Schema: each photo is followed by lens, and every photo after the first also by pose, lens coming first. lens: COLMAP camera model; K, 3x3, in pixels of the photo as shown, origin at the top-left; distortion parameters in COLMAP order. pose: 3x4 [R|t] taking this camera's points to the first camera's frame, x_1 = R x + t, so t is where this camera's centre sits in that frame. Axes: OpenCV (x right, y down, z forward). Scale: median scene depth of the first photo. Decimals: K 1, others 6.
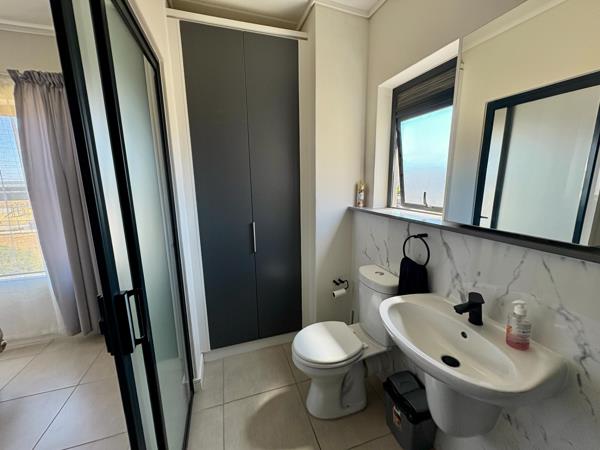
lens RADIAL K [[241.7, 0, 300.0], [0, 241.7, 225.0], [0, 0, 1]] dist [0.014210, 0.000059]
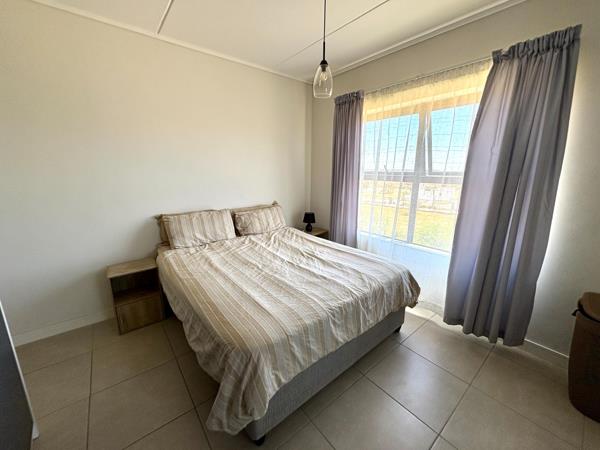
lens RADIAL K [[241.7, 0, 300.0], [0, 241.7, 225.0], [0, 0, 1]] dist [0.014210, 0.000059]
pose [[0.355302, 0.227060, -0.906755, -0.399165], [-0.191388, 0.967169, 0.167195, 0.025867], [0.914949, 0.114138, 0.387093, -0.007906]]
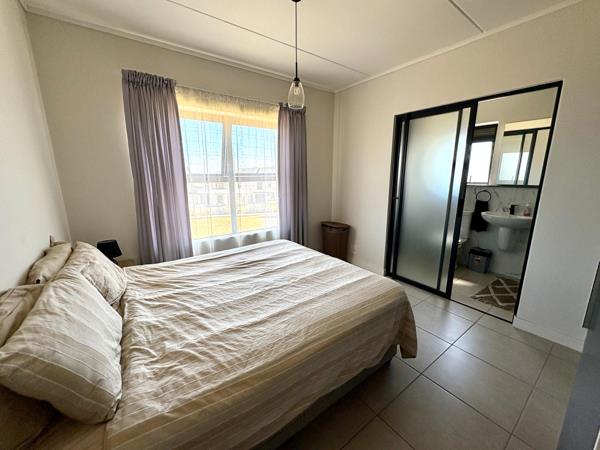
lens RADIAL K [[241.7, 0, 300.0], [0, 241.7, 225.0], [0, 0, 1]] dist [0.014210, 0.000059]
pose [[0.949373, -0.056447, 0.309039, -1.595795], [0.051929, 0.998390, 0.022831, 0.179284], [-0.309830, -0.005627, 0.950775, -0.624049]]
